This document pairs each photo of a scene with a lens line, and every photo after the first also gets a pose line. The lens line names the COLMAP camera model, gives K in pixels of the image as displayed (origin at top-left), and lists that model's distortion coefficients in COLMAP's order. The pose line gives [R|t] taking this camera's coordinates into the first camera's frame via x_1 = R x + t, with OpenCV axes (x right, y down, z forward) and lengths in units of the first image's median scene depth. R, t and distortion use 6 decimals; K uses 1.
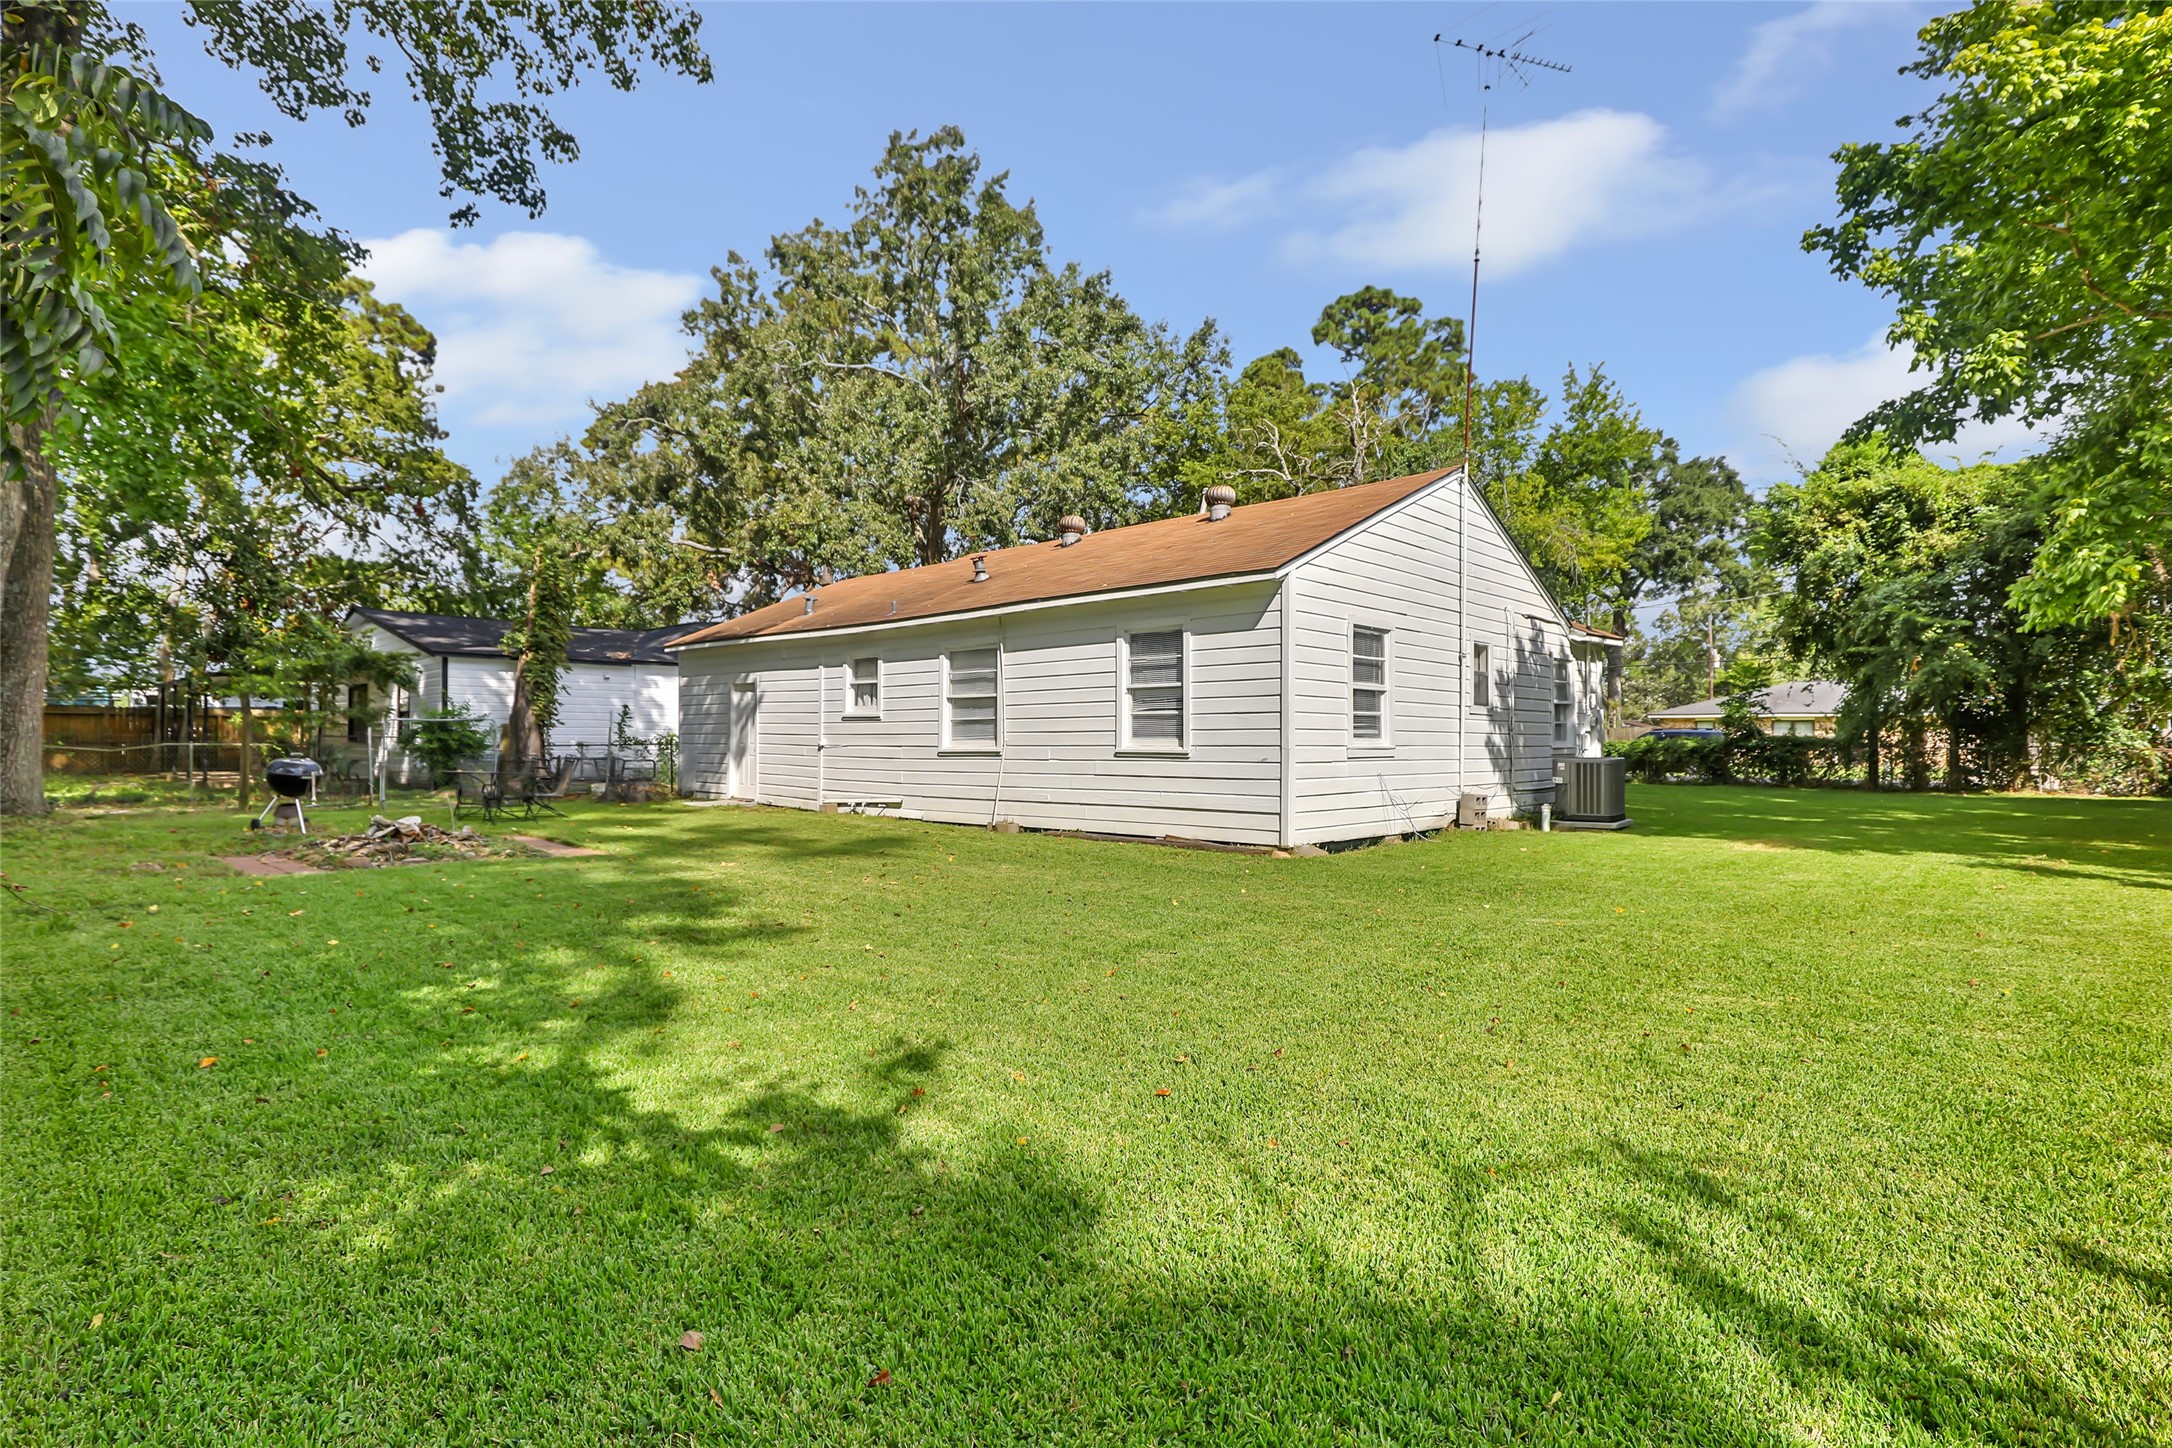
lens RADIAL K [[1005.9, 0, 1086.0], [0, 1005.9, 724.0], [0, 0, 1]] dist [0.008013, -0.000062]
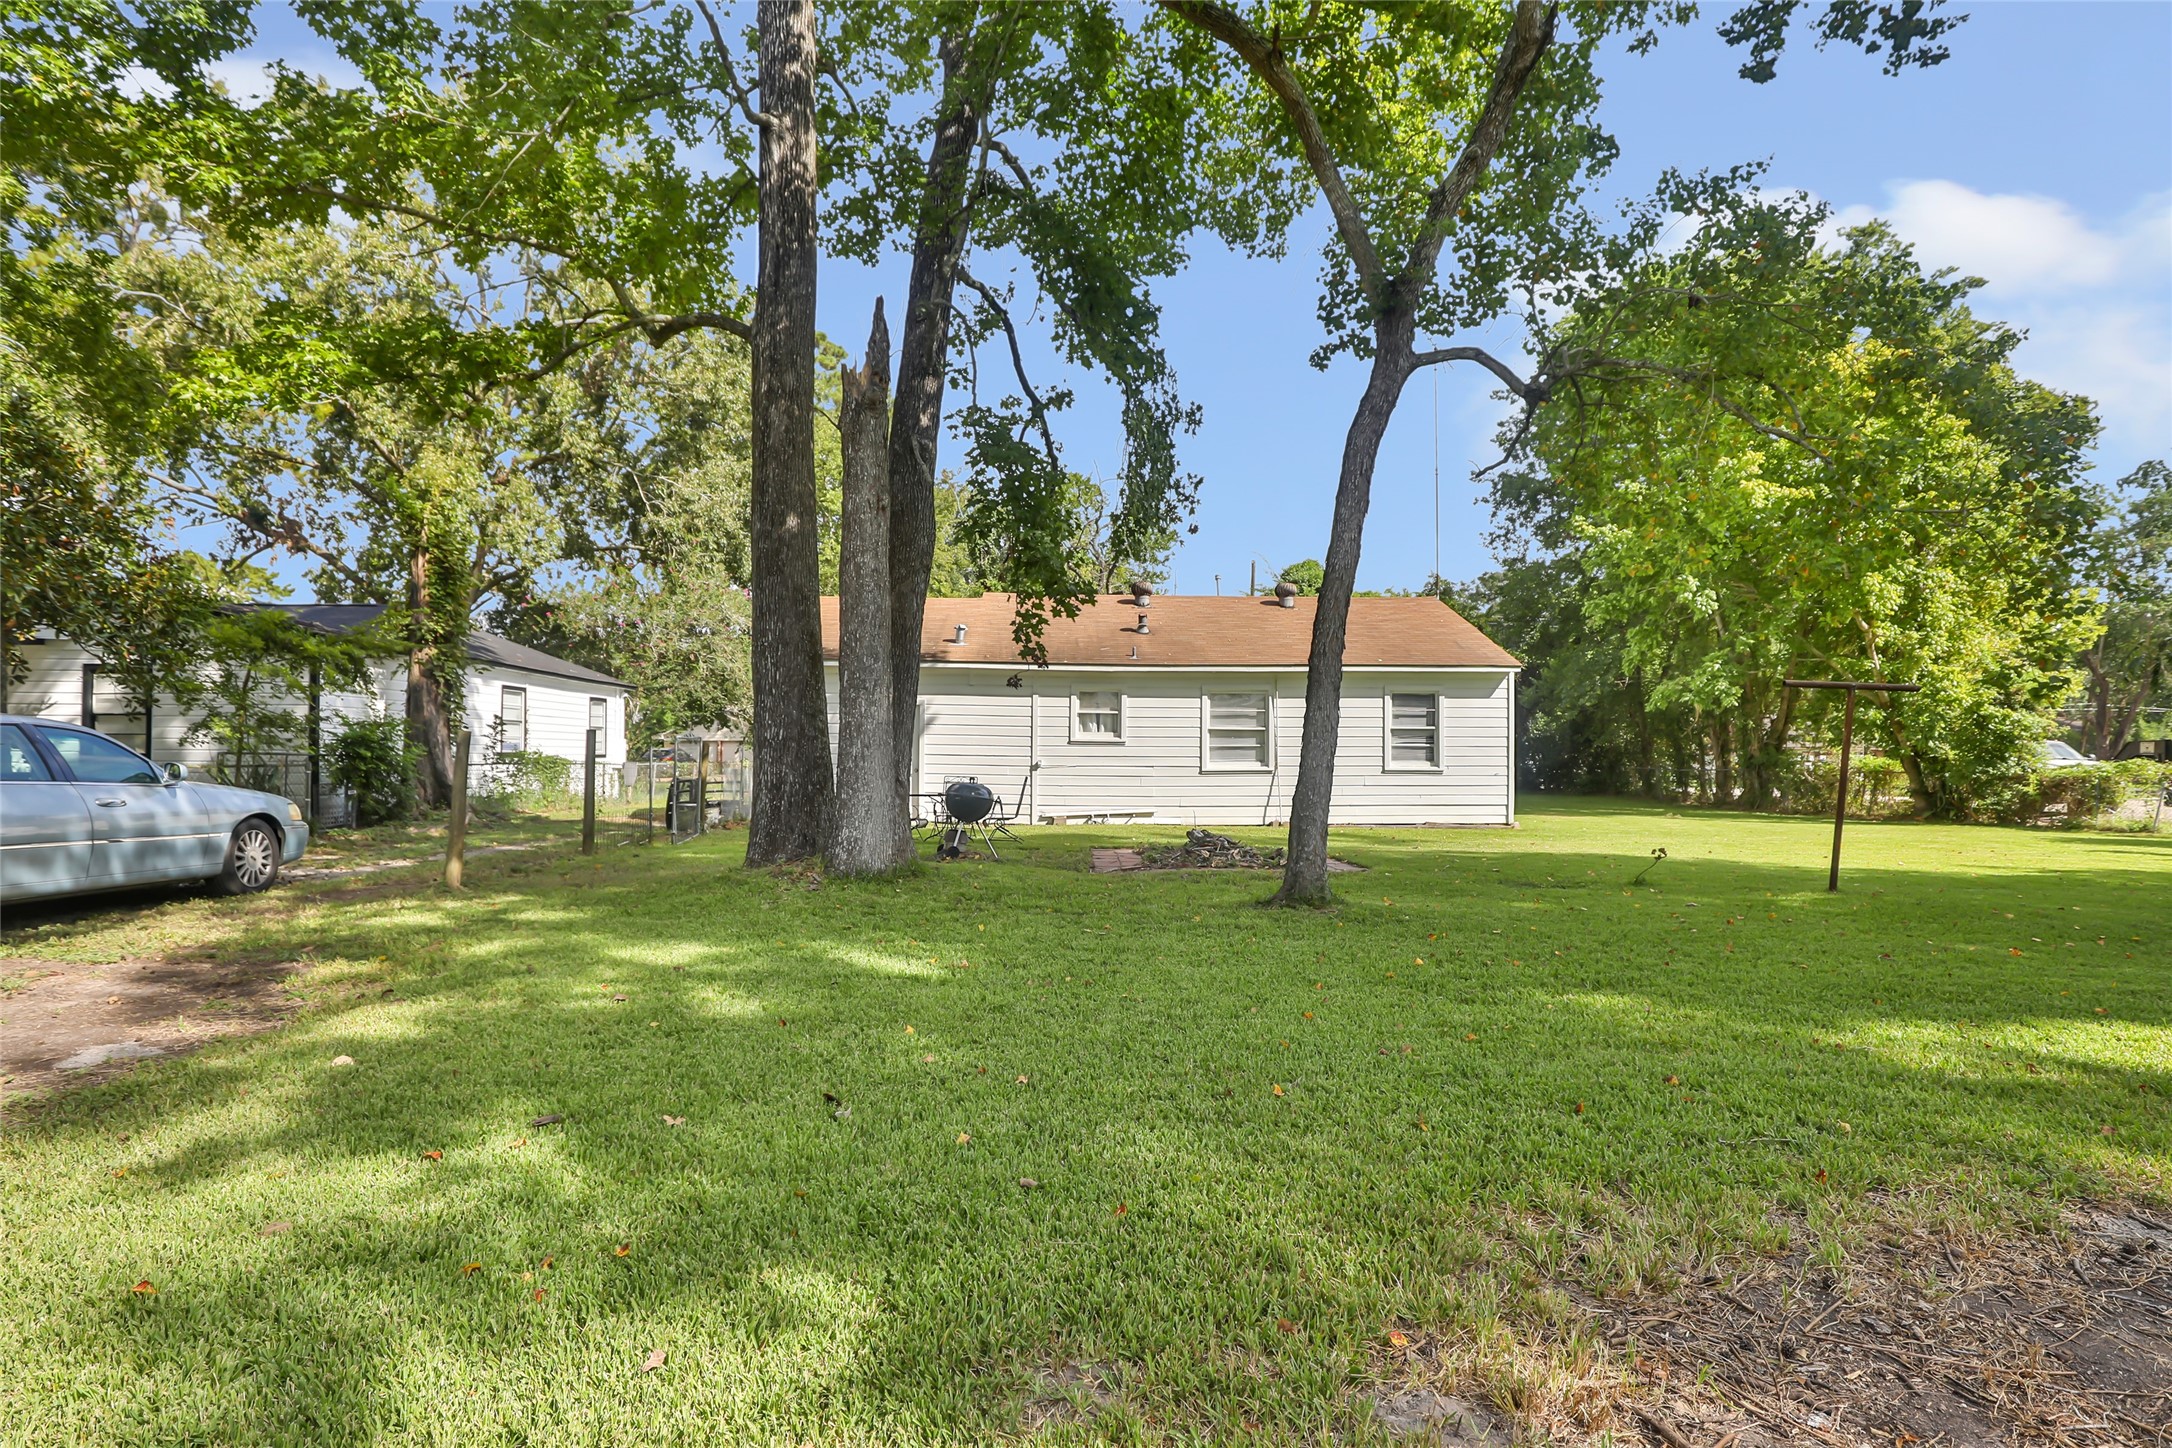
lens RADIAL K [[1012.1, 0, 1094.5], [0, 1012.1, 732.9], [0, 0, 1]] dist [0.001595, -0.000215]
pose [[0.732793, 0.019404, 0.680175, -0.902470], [-0.014203, 0.999812, -0.013220, -0.001327], [-0.680303, 0.000027, 0.732931, 0.117502]]
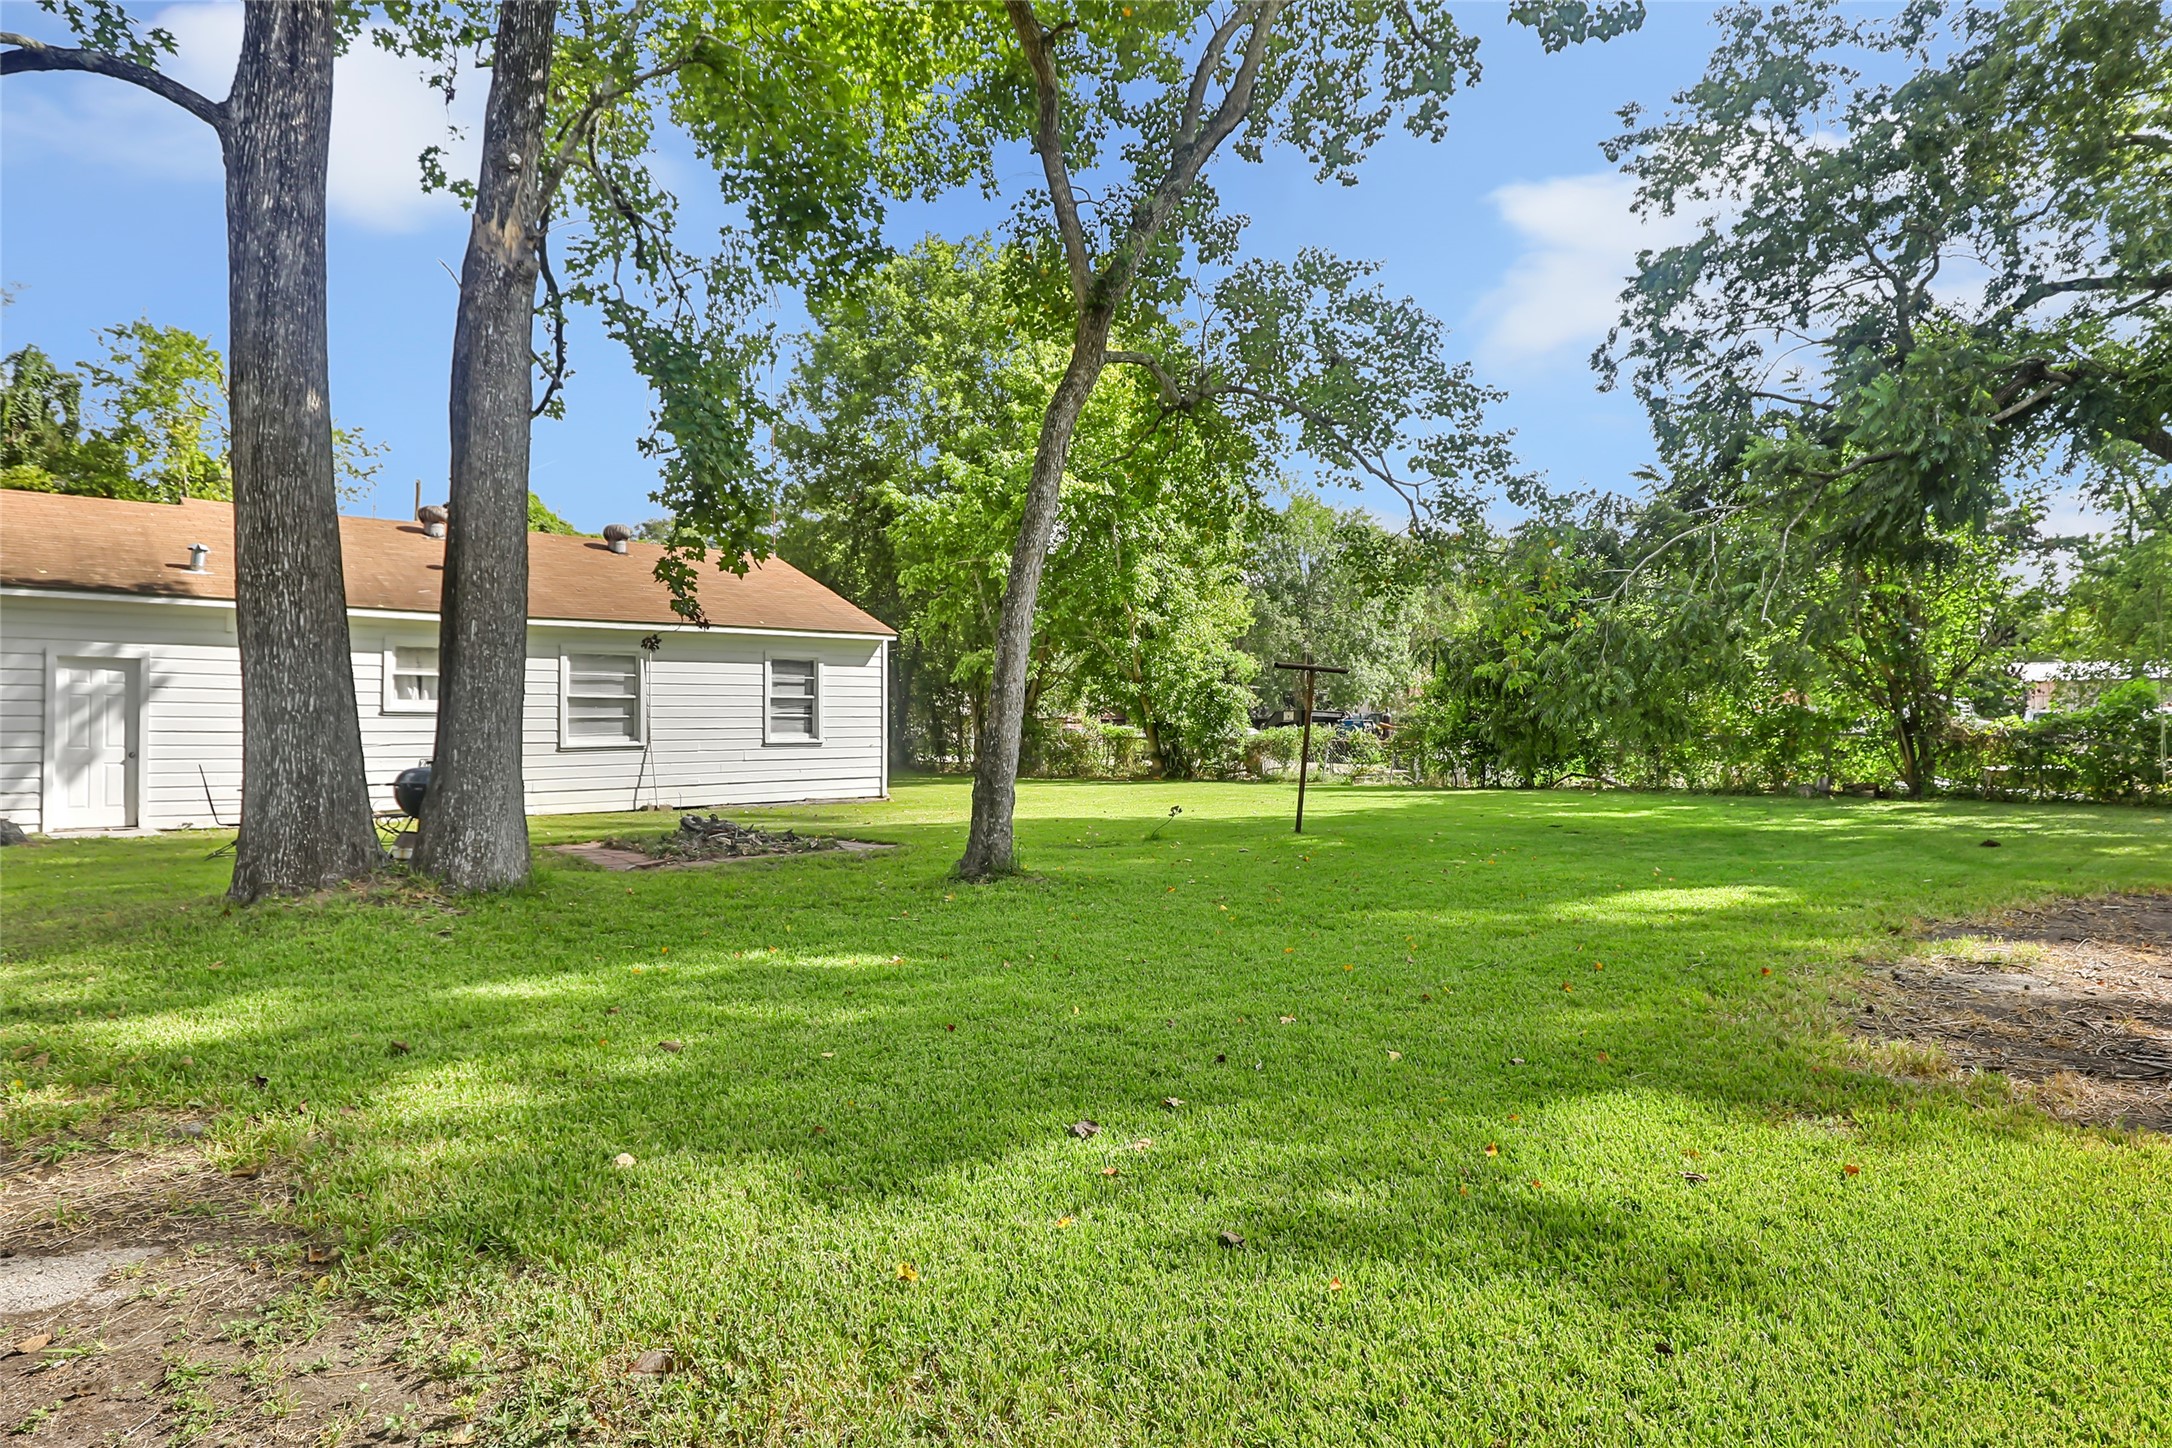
lens RADIAL K [[1139.1, 0, 1086.0], [0, 1139.1, 724.0], [0, 0, 1]] dist [-0.019359, -0.000028]
pose [[0.174709, 0.002512, 0.984617, -0.966737], [-0.008639, 0.999962, -0.001018, -0.000646], [-0.984582, -0.008329, 0.174725, 0.194362]]
